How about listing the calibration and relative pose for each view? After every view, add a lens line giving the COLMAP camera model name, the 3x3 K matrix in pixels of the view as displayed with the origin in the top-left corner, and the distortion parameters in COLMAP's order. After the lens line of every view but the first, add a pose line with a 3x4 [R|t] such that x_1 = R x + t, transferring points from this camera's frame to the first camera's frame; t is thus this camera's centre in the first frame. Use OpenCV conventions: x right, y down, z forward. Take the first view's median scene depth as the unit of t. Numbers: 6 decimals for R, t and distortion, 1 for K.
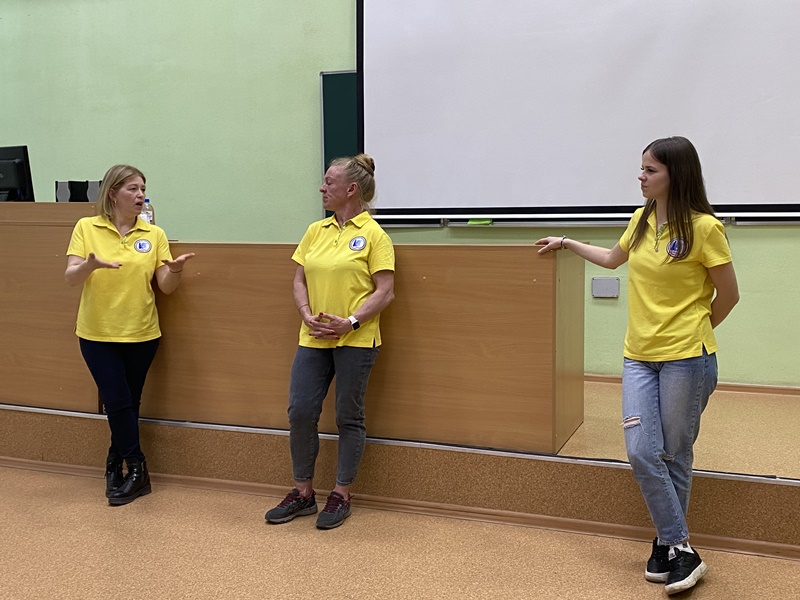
lens RADIAL K [[1020.7, 0, 398.1], [0, 1020.7, 293.4], [0, 0, 1]] dist [0.005951, 0.000000]
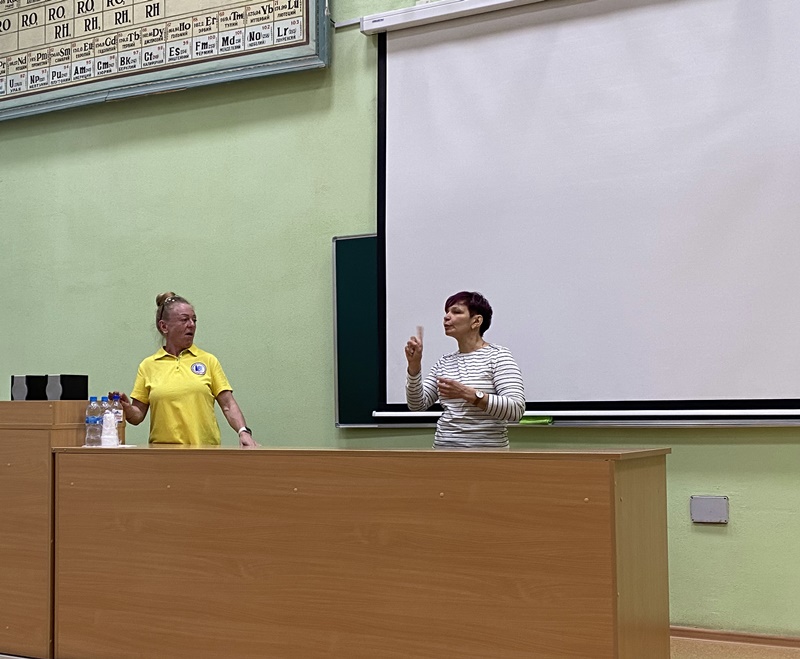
lens RADIAL K [[1441.2, 0, 400.6], [0, 1441.2, 329.5], [0, 0, 1]] dist [0.073565, 0.000000]
pose [[0.978099, -0.017709, -0.207387, 0.204610], [-0.009907, 0.991284, -0.131370, 0.005370], [0.207906, 0.130548, 0.969398, -0.085020]]
